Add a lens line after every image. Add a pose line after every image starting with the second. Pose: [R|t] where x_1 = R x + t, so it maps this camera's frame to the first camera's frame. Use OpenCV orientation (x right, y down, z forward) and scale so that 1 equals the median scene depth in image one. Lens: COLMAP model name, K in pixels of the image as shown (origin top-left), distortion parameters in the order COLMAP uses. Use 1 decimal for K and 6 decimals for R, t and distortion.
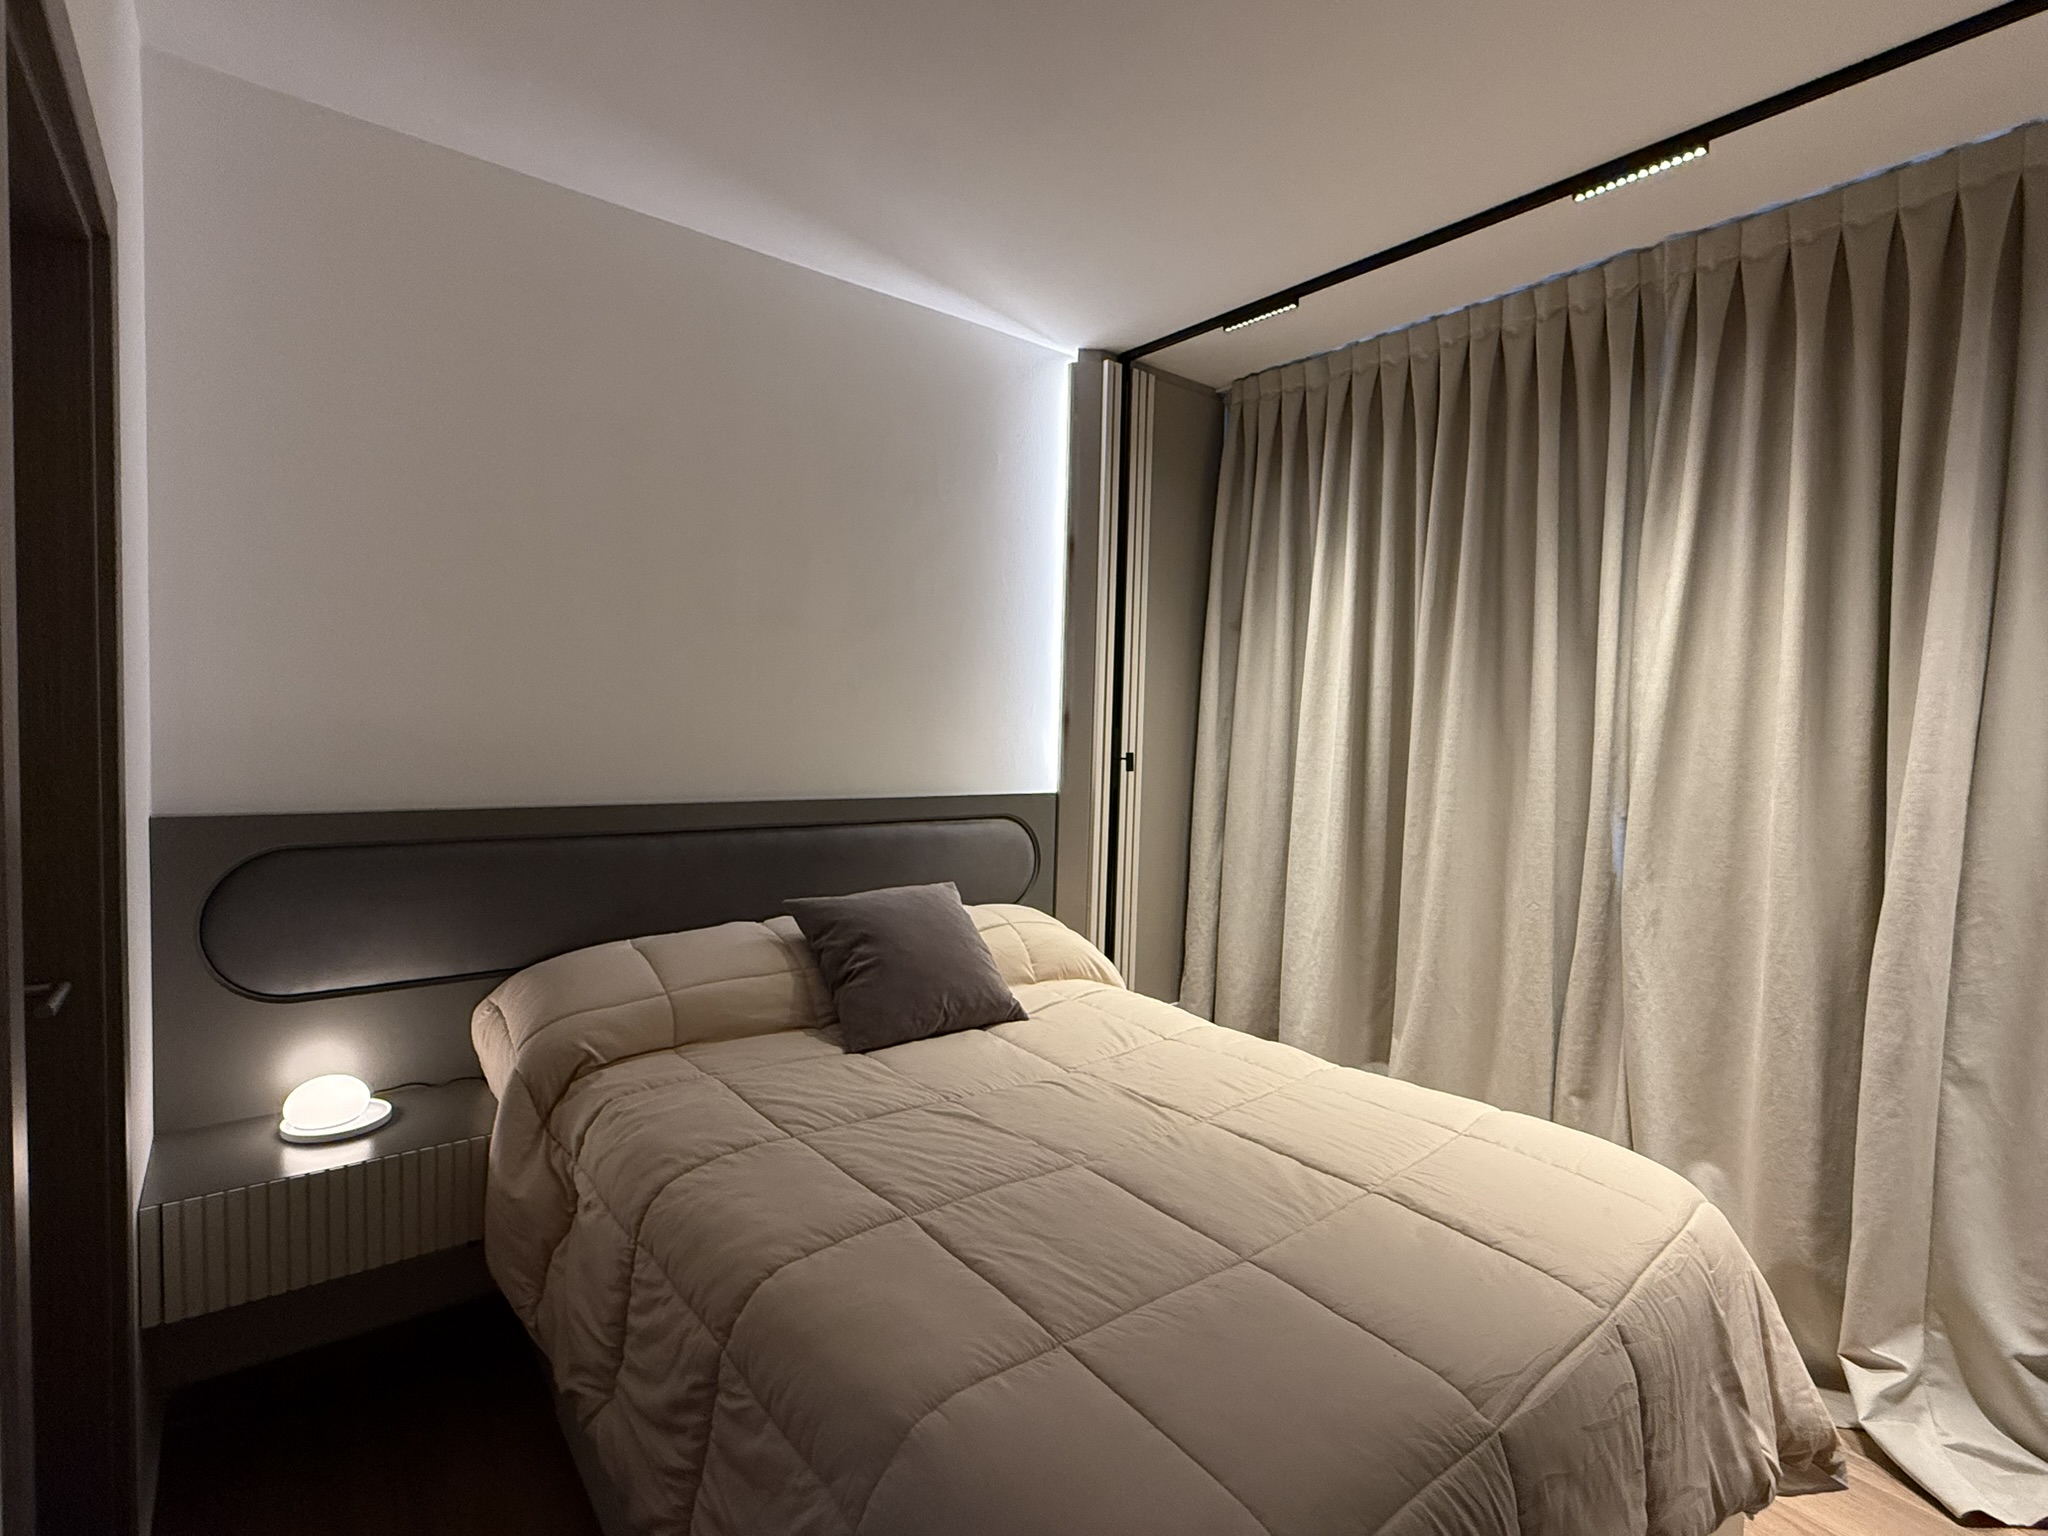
lens RADIAL K [[992.6, 0, 1042.1], [0, 992.6, 771.0], [0, 0, 1]] dist [-0.005453, 0.000412]
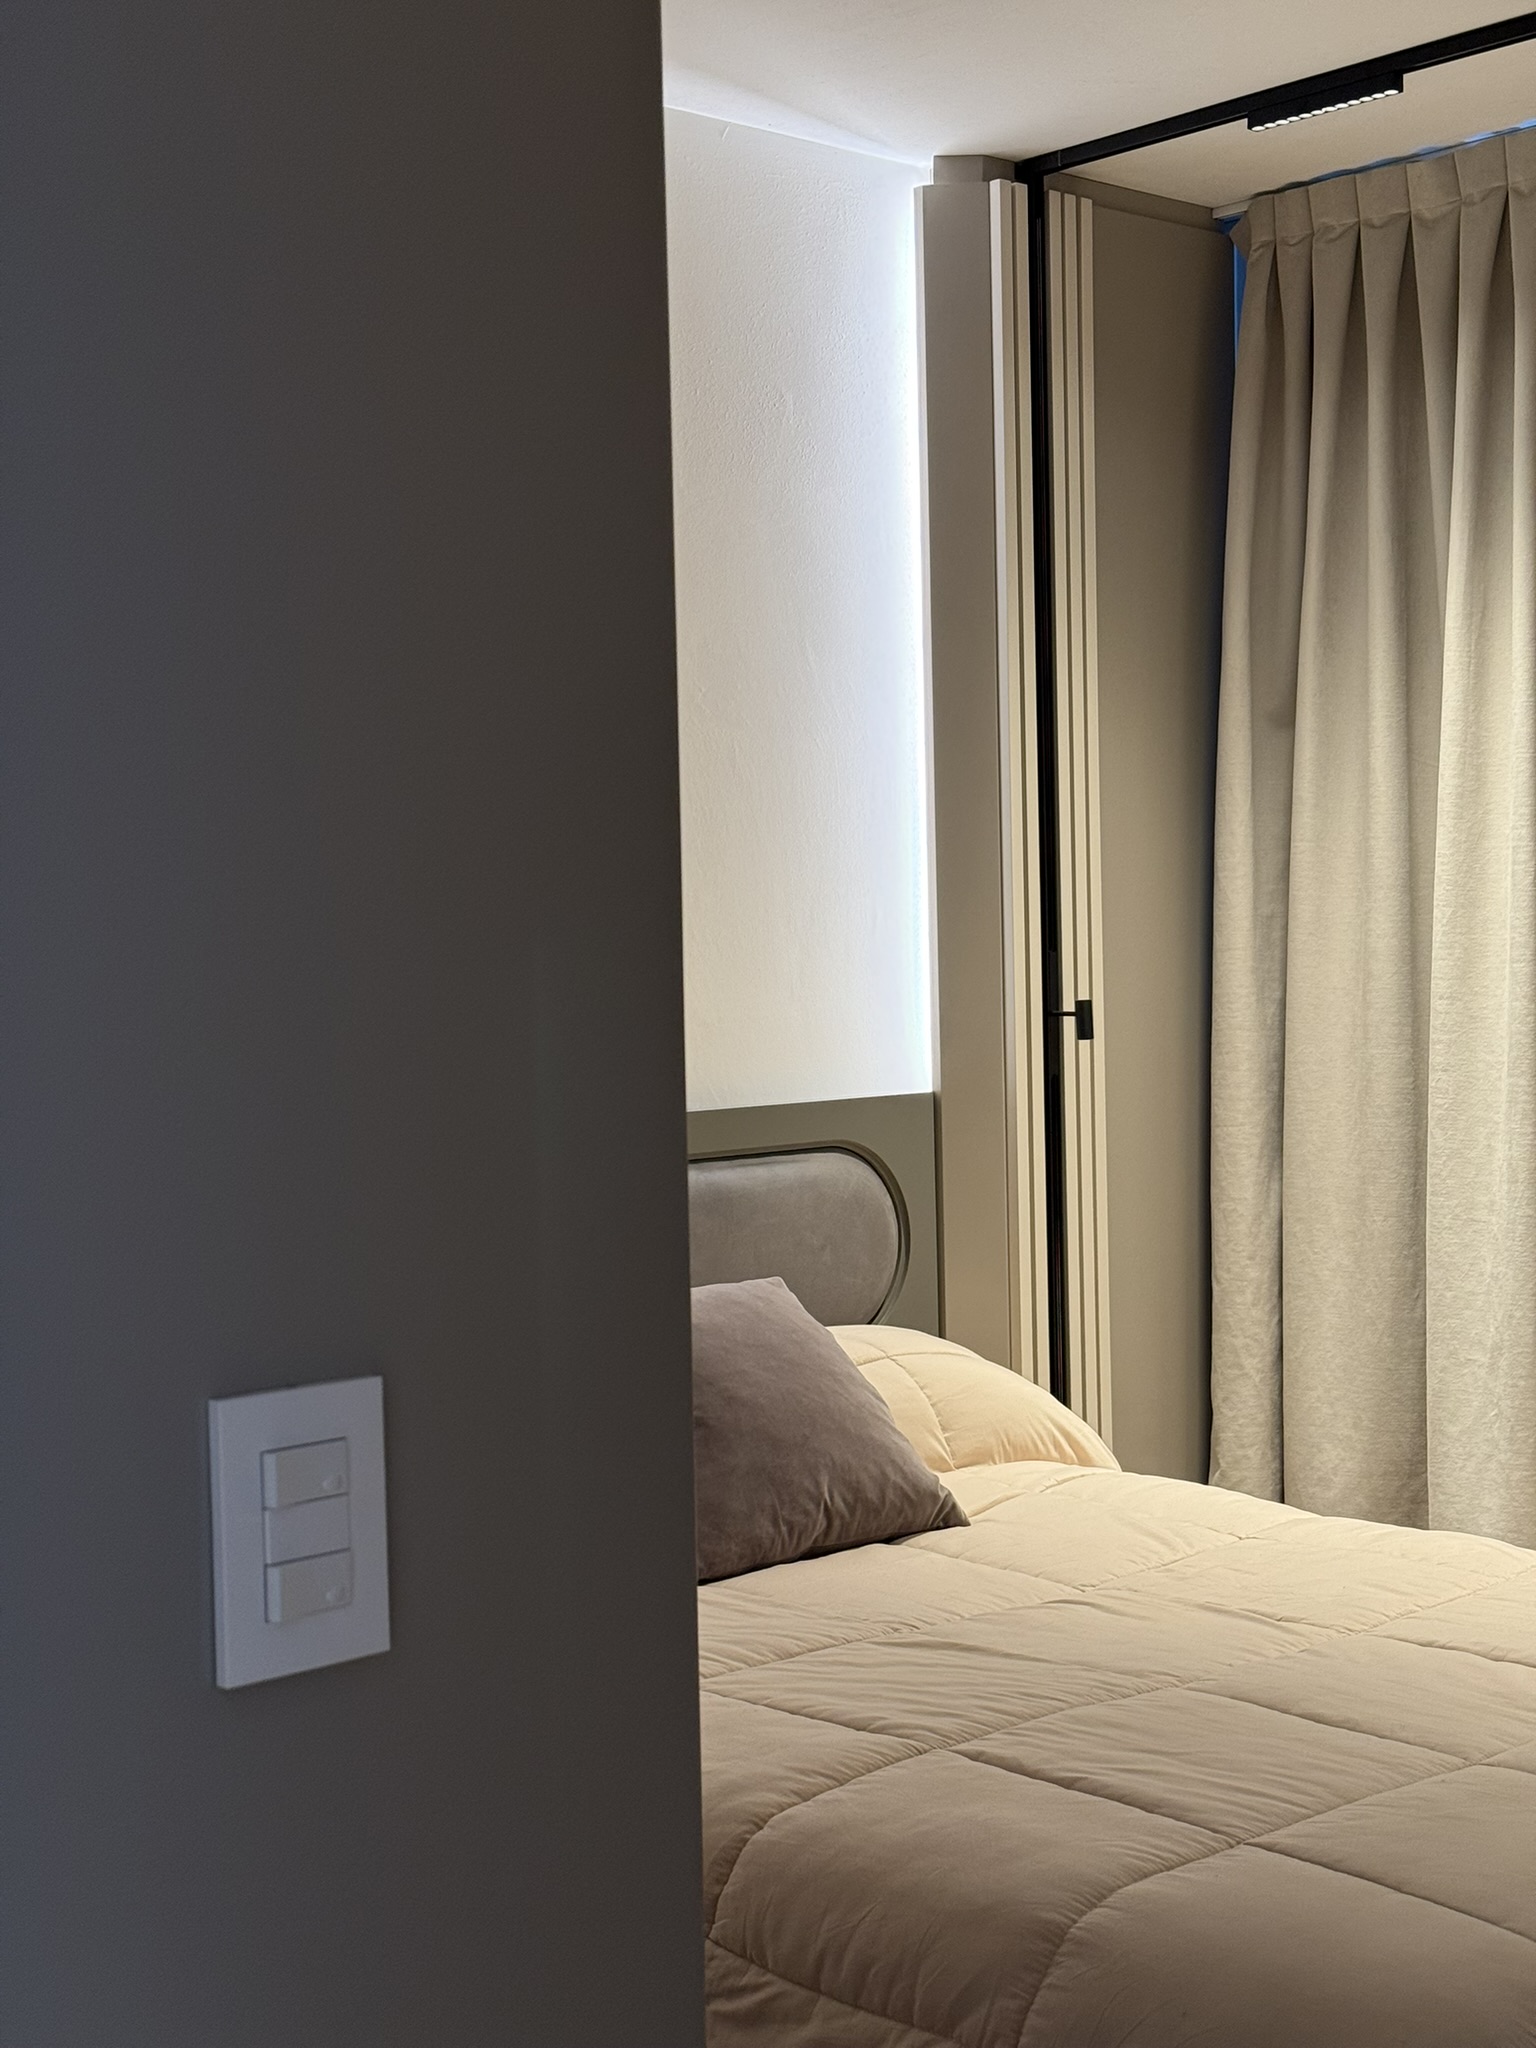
lens RADIAL K [[2907.1, 0, 763.7], [0, 2907.1, 1030.2], [0, 0, 1]] dist [0.080980, 0.000000]
pose [[0.996780, -0.052505, 0.060601, -0.154842], [0.053173, 0.998540, -0.009463, 0.001324], [-0.060015, 0.012655, 0.998117, -0.398143]]
